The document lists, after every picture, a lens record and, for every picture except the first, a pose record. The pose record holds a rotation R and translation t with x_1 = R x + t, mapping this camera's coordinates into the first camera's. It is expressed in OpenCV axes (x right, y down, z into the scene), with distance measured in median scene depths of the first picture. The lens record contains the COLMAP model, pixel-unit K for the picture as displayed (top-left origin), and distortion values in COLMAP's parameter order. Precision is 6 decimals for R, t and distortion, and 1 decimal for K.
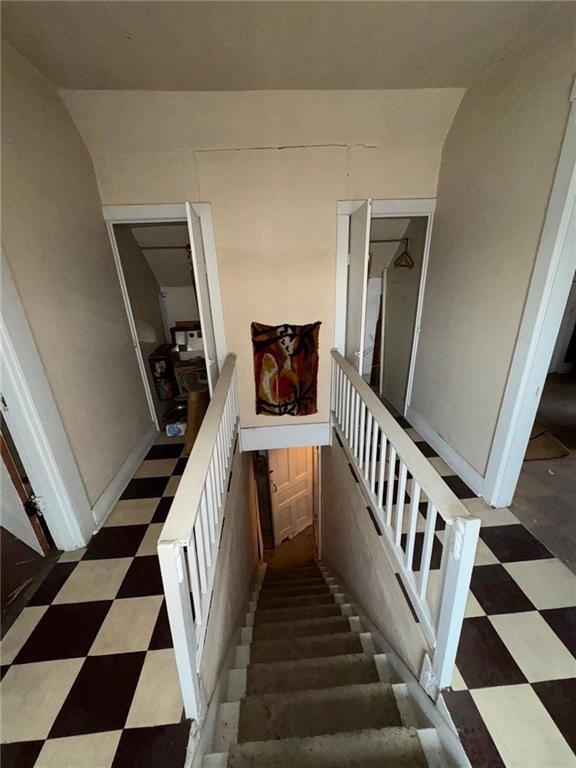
lens RADIAL K [[309.6, 0, 289.7], [0, 309.6, 392.3], [0, 0, 1]] dist [0.001248, -0.000315]
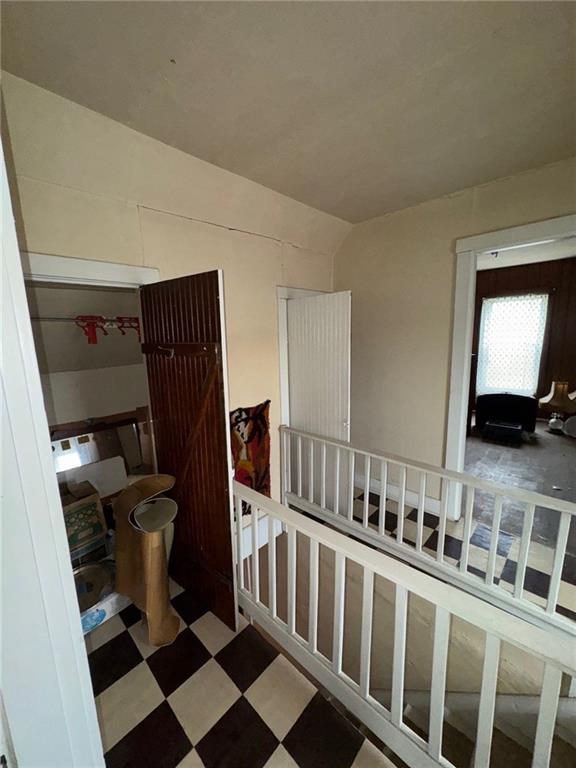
lens RADIAL K [[309.6, 0, 286.9], [0, 309.6, 388.1], [0, 0, 1]] dist [0.001248, -0.000315]
pose [[0.736959, -0.101830, 0.668224, -0.477808], [0.257158, 0.956486, -0.137852, -0.118248], [-0.625109, 0.273431, 0.731077, 0.268204]]
